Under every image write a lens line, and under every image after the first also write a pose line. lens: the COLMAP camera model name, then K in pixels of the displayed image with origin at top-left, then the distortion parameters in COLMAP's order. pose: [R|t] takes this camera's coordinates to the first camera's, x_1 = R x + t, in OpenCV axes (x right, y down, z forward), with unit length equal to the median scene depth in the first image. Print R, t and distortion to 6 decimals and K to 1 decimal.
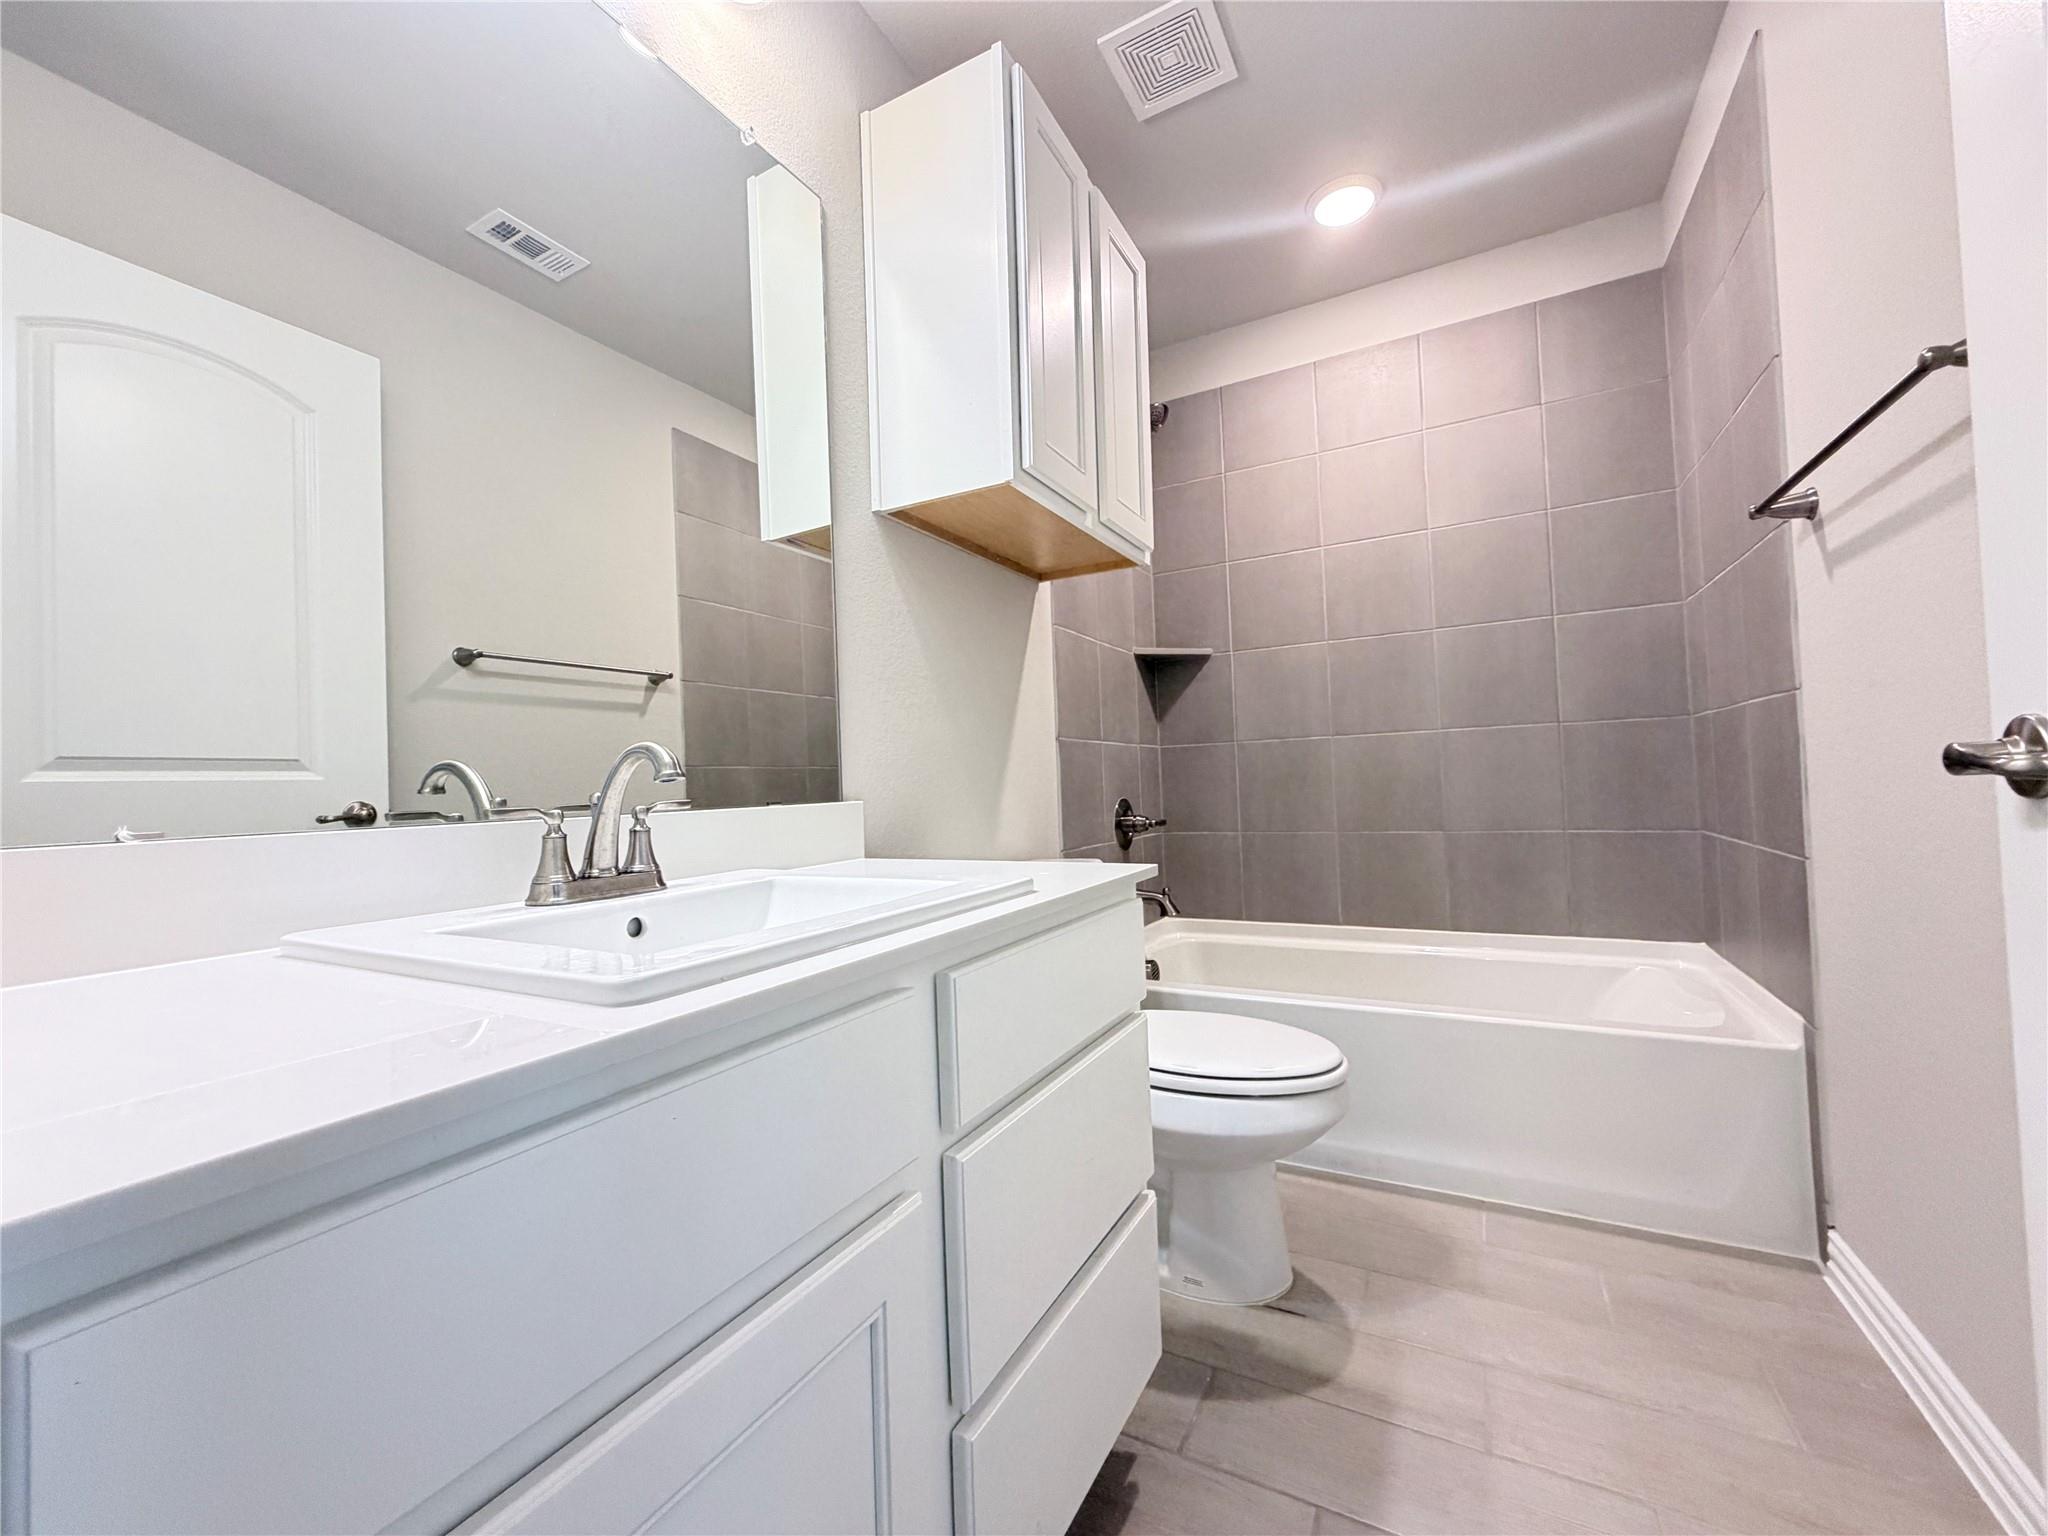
lens RADIAL K [[819.5, 0, 1022.3], [0, 819.5, 767.4], [0, 0, 1]] dist [0.001781, 0.000084]
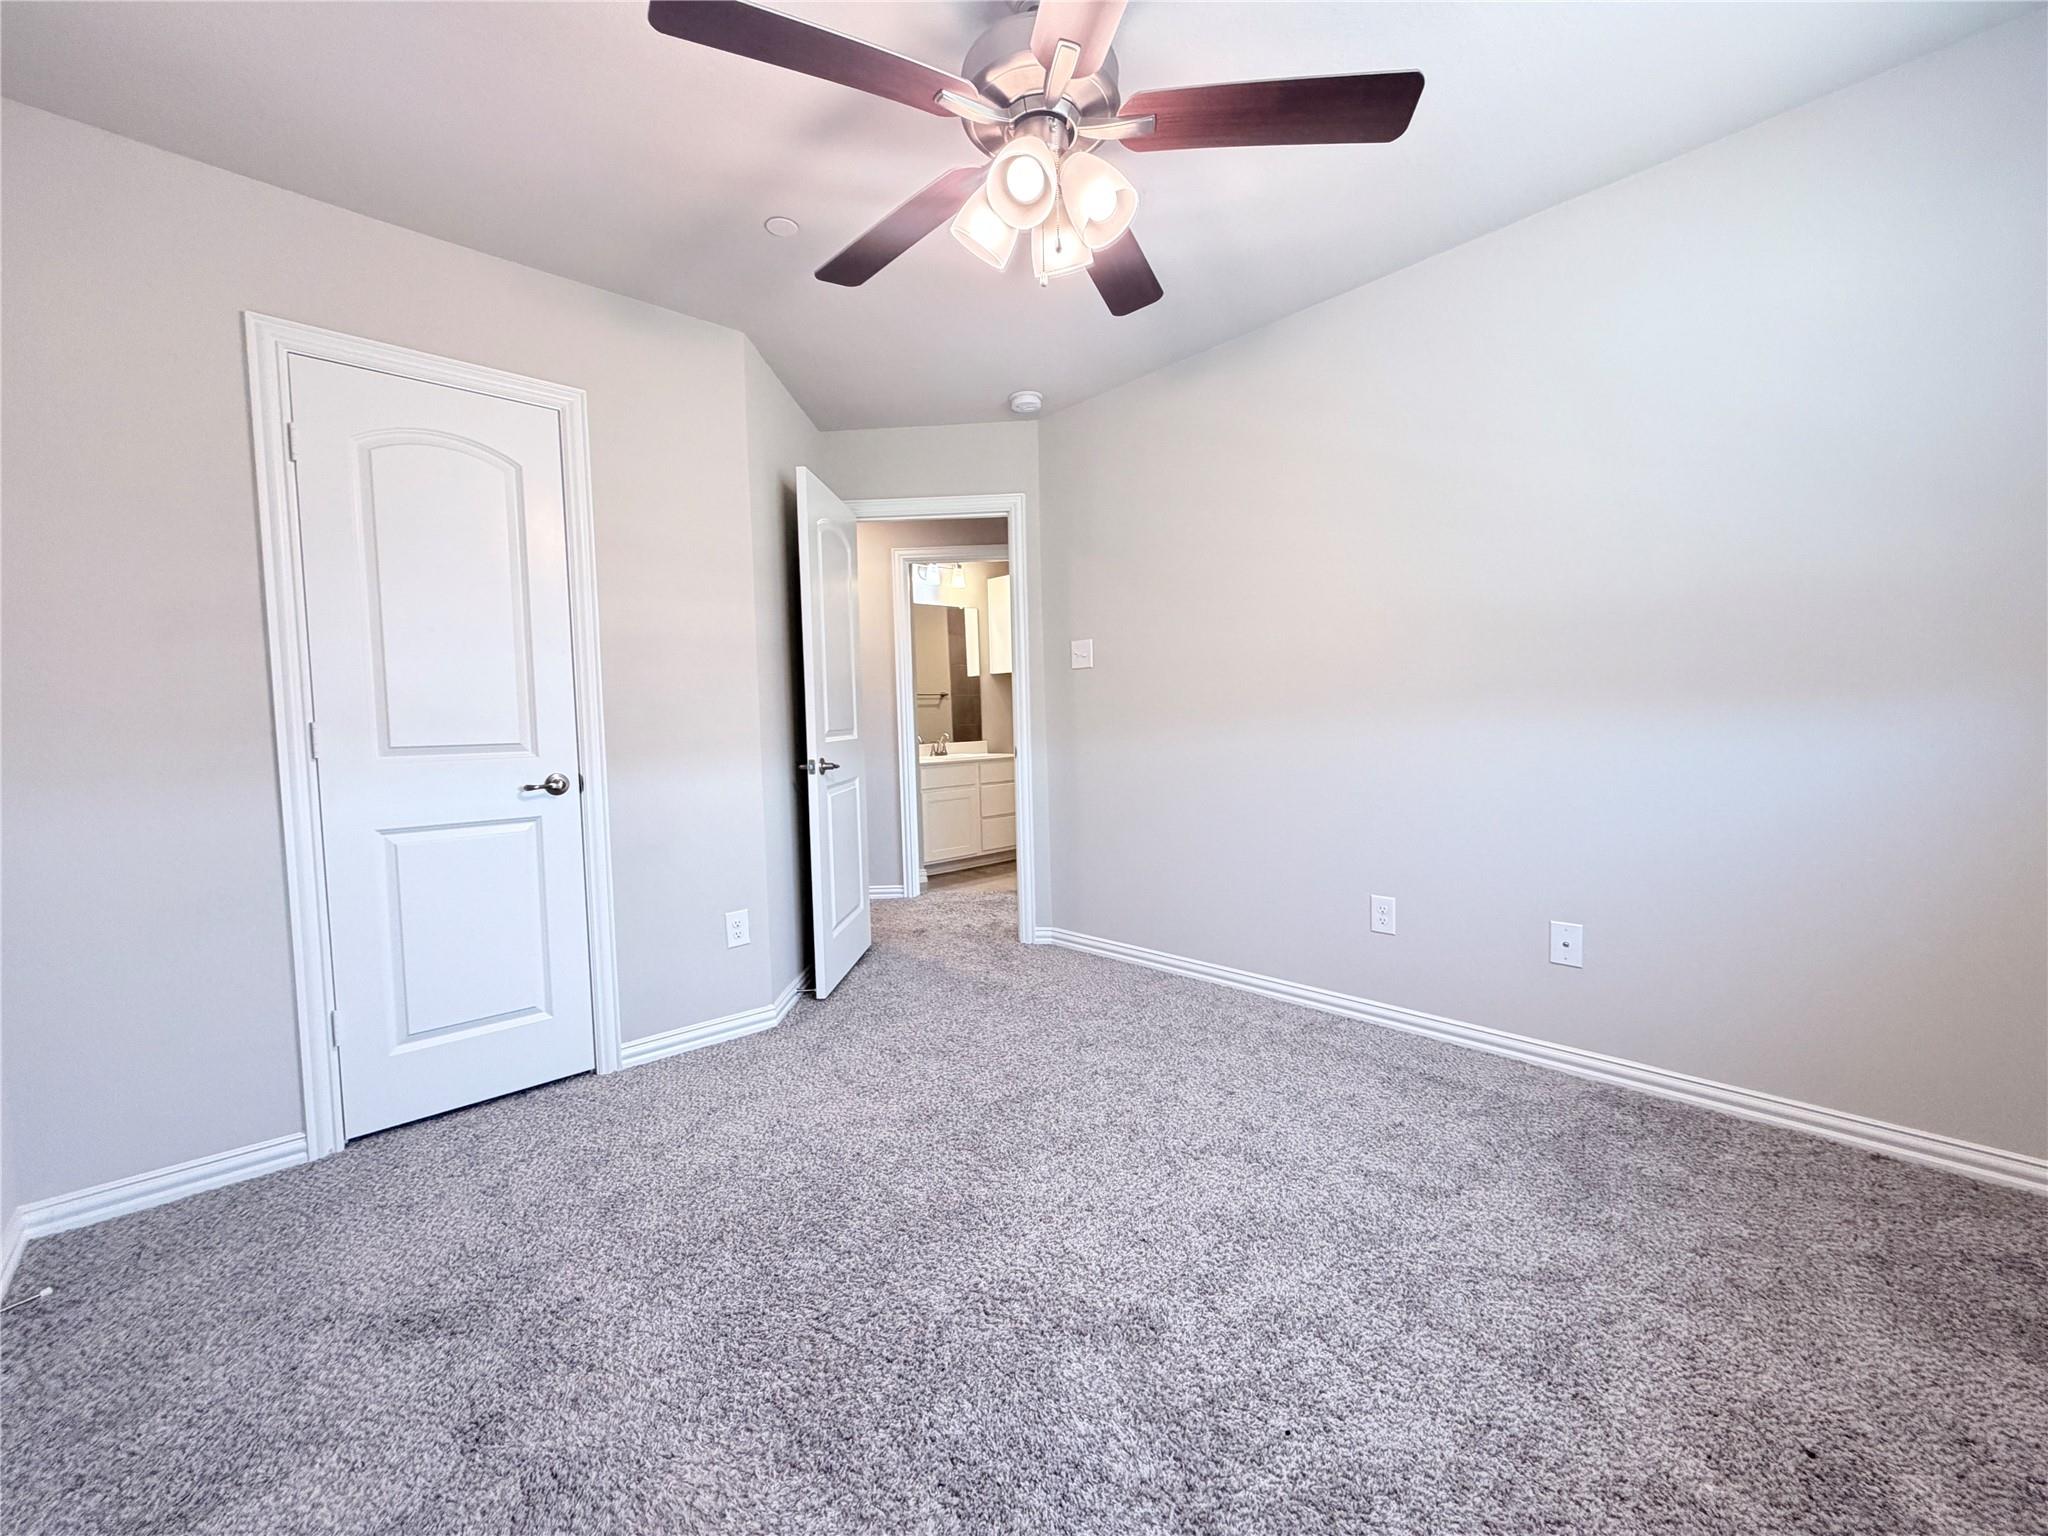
lens RADIAL K [[819.5, 0, 1033.8], [0, 819.5, 765.7], [0, 0, 1]] dist [0.001781, 0.000084]
pose [[0.952154, 0.033303, -0.303797, 0.783829], [-0.005731, 0.995816, 0.091202, -0.128529], [0.305563, -0.085097, 0.948361, -1.751060]]
